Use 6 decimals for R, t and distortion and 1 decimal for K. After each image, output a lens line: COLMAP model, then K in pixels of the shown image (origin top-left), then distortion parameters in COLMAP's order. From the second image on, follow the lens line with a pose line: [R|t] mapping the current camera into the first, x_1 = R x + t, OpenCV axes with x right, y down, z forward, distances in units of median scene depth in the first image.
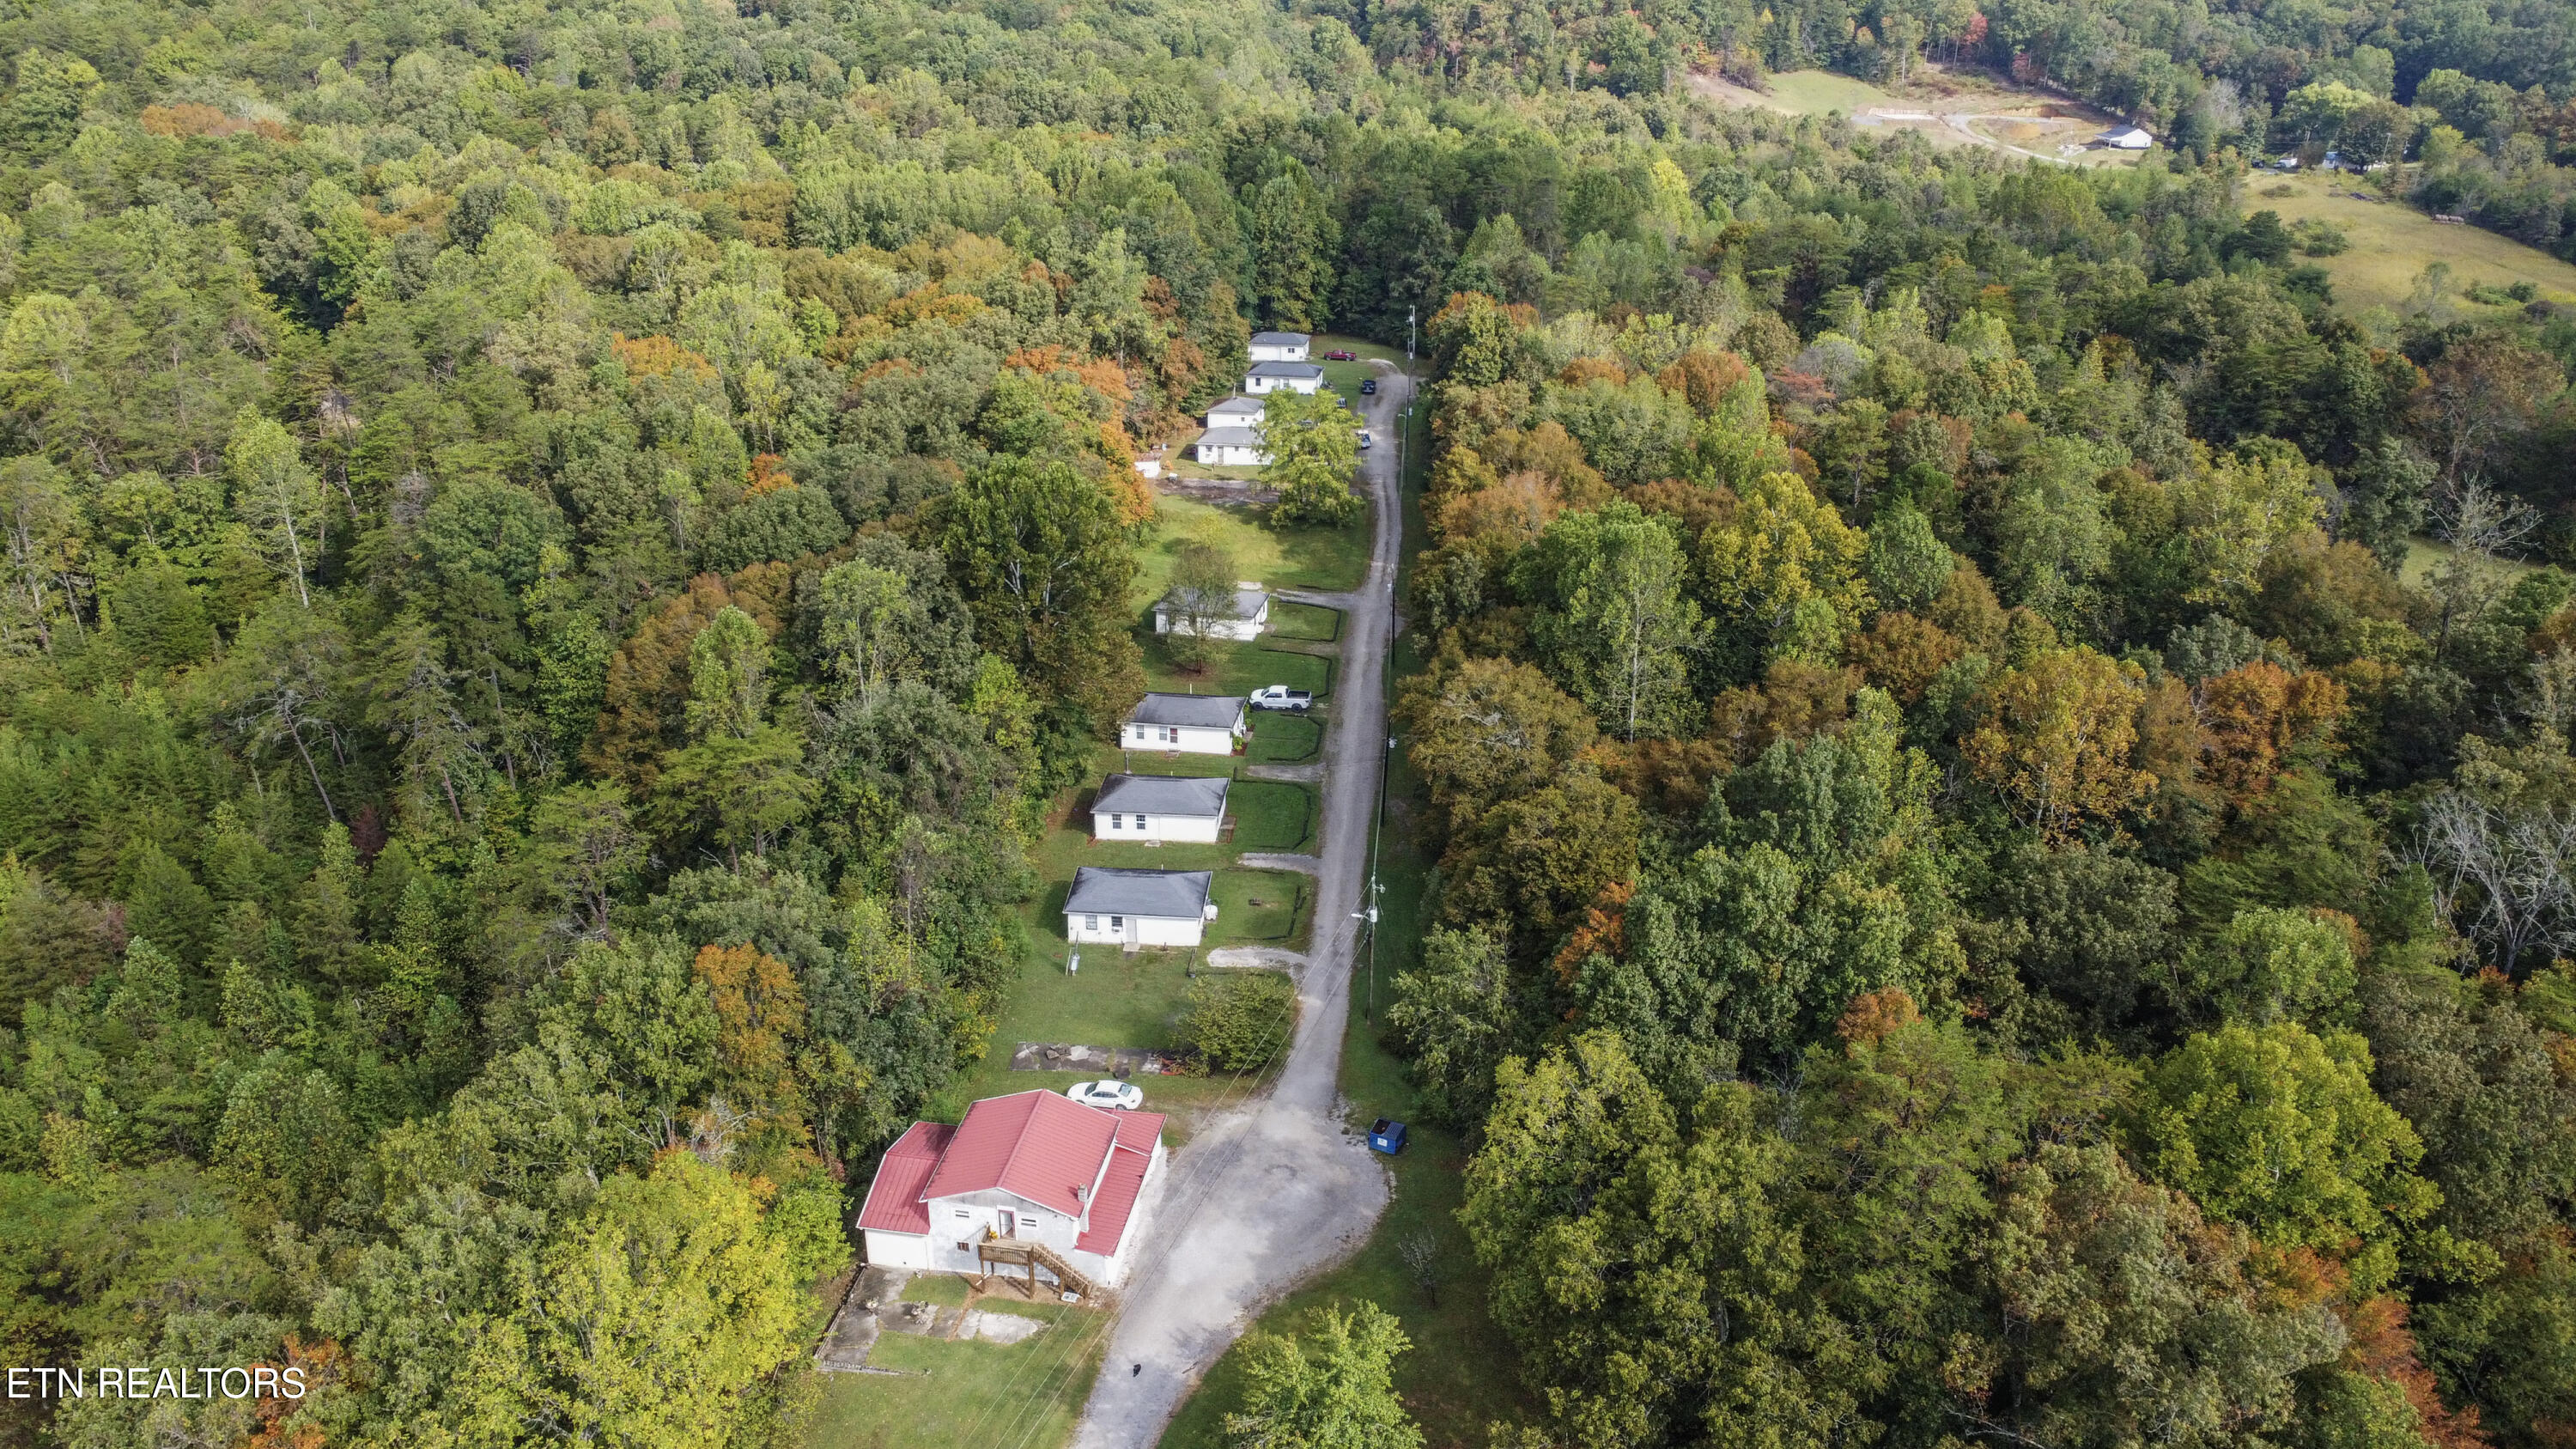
lens RADIAL K [[1904.3, 0, 1291.9], [0, 1904.3, 742.0], [0, 0, 1]] dist [-0.130560, 0.192336]
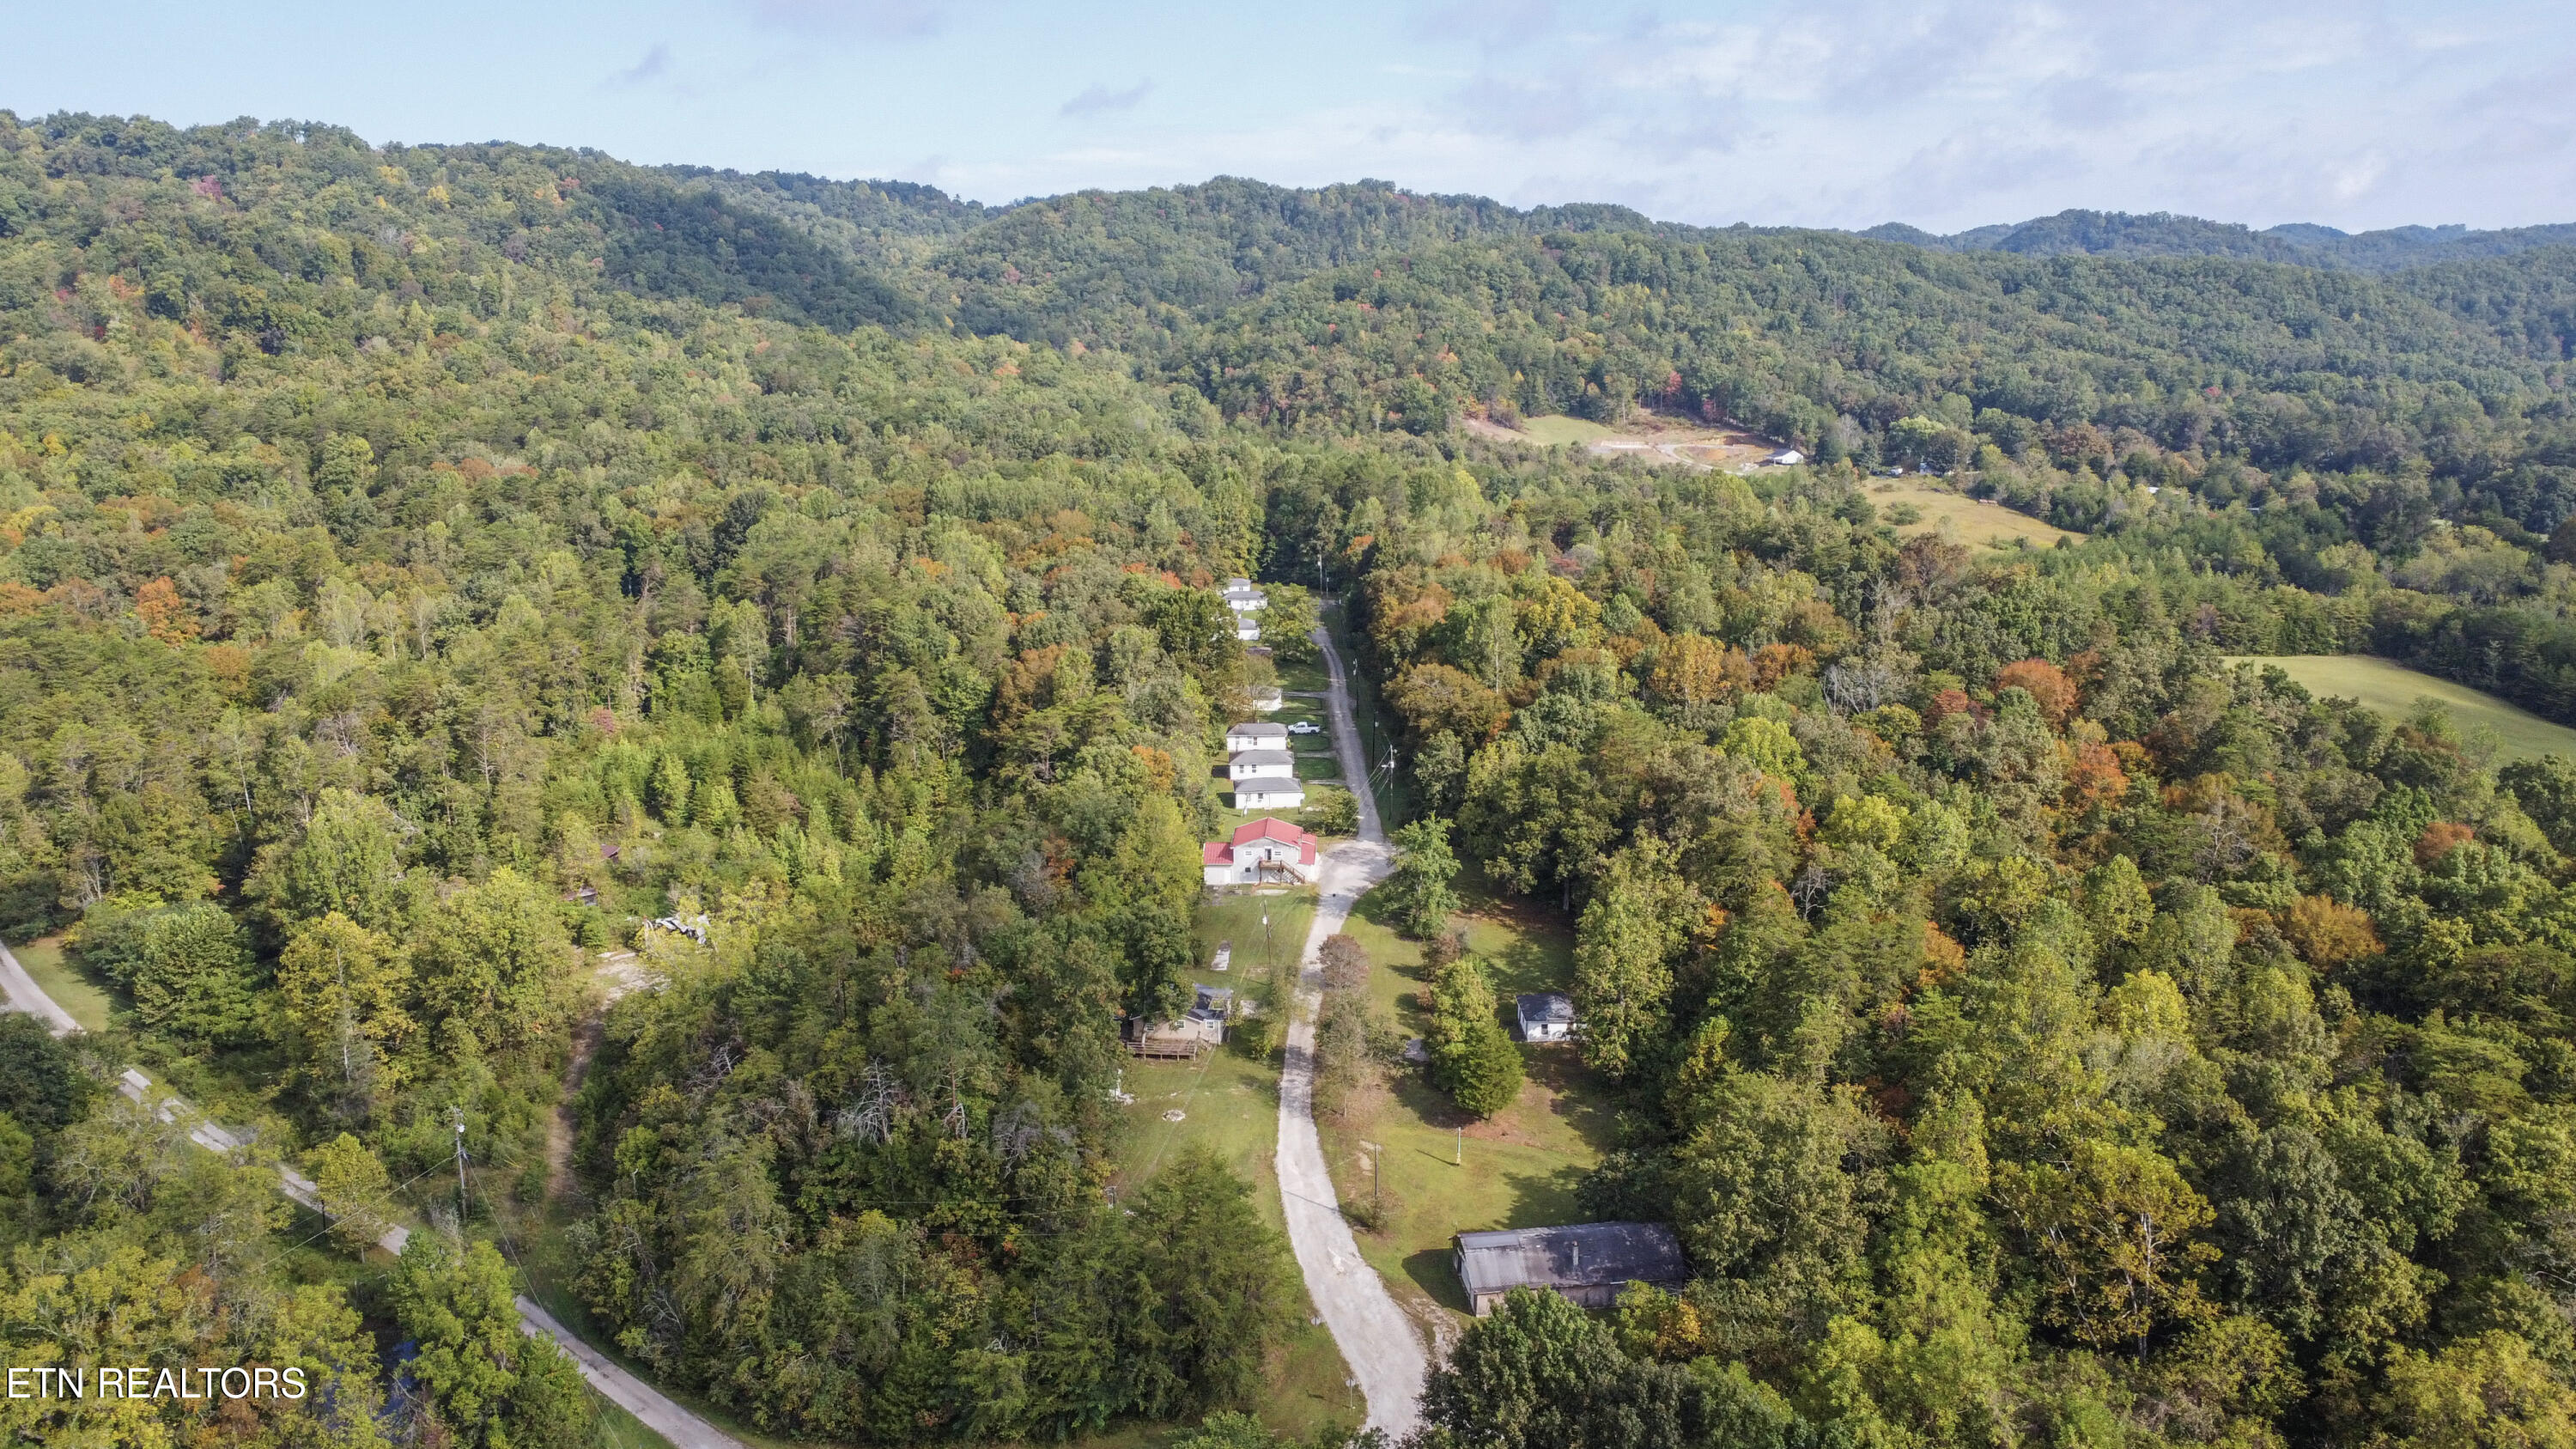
lens RADIAL K [[1904.3, 0, 1281.6], [0, 1904.3, 776.0], [0, 0, 1]] dist [-0.130560, 0.192336]
pose [[0.993100, -0.042967, 0.109118, -0.225128], [0.060621, 0.984593, -0.164017, 0.317076], [-0.100390, 0.169501, 0.980404, -0.790860]]
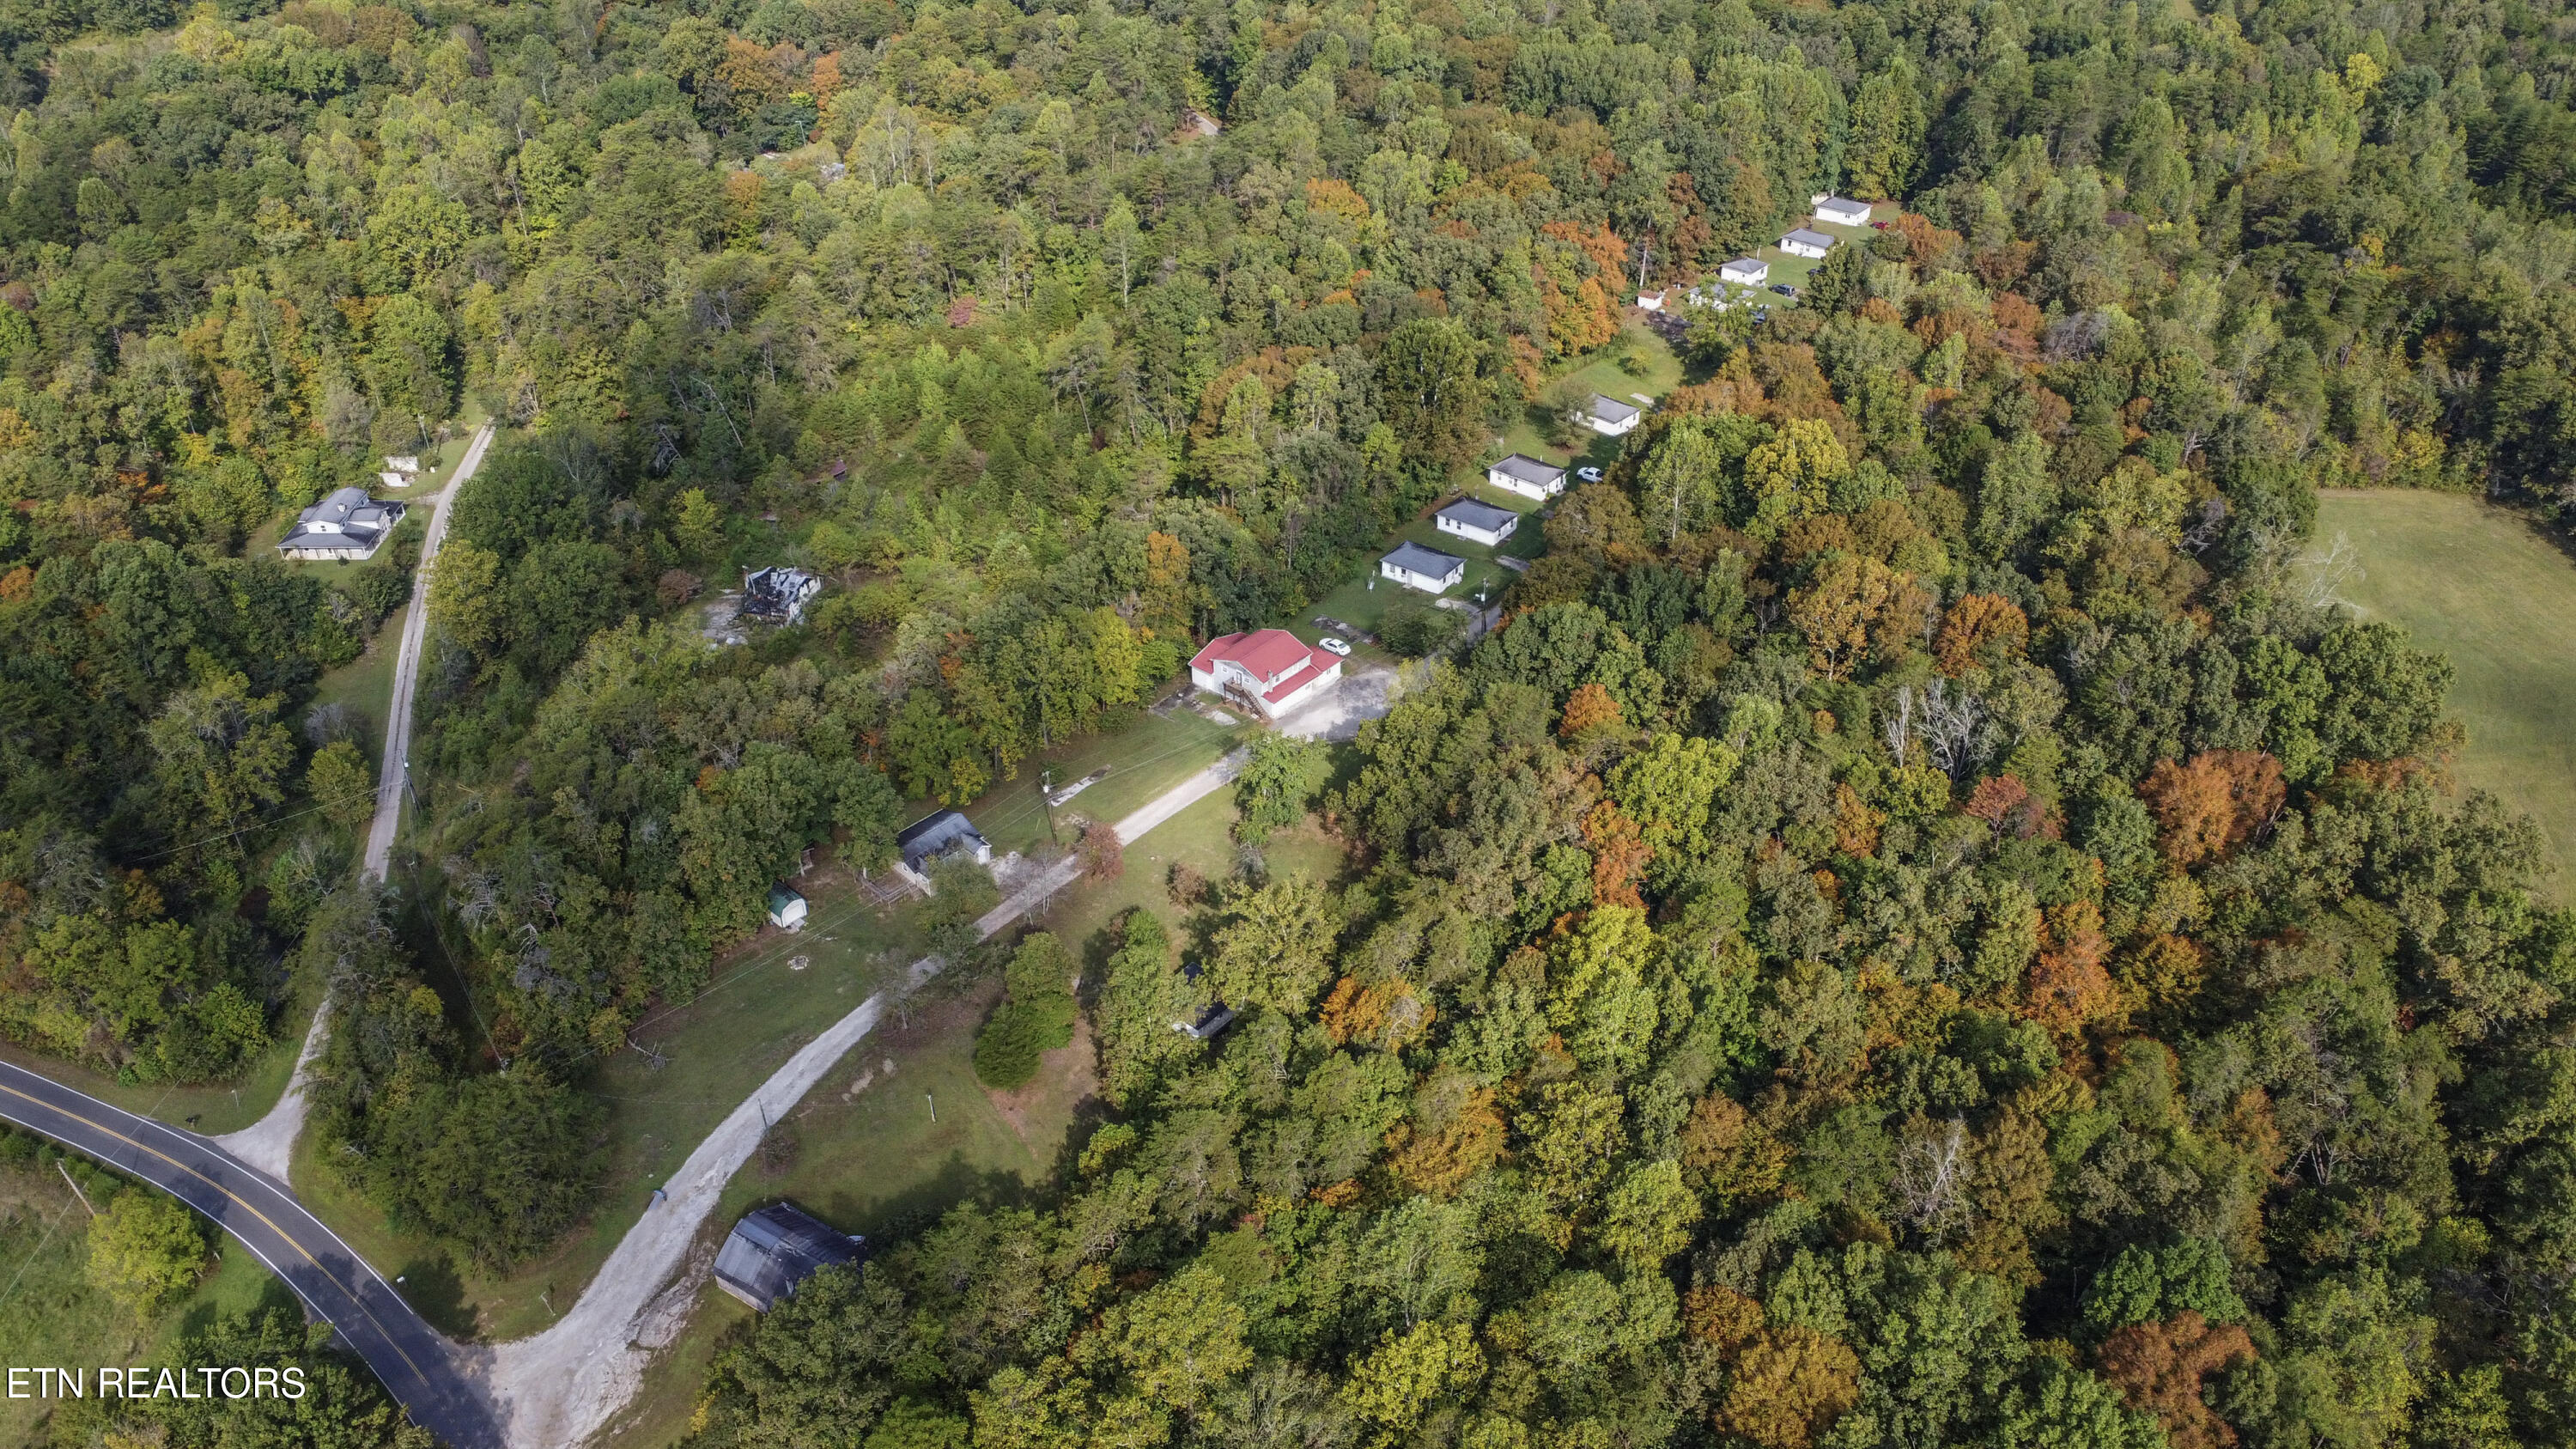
lens RADIAL K [[1904.3, 0, 1284.5], [0, 1904.3, 709.6], [0, 0, 1]] dist [-0.130560, 0.192336]
pose [[0.849315, 0.283241, -0.445465, 0.547339], [-0.201028, 0.953820, 0.223193, -0.140107], [0.488110, -0.100010, 0.867033, -0.583903]]
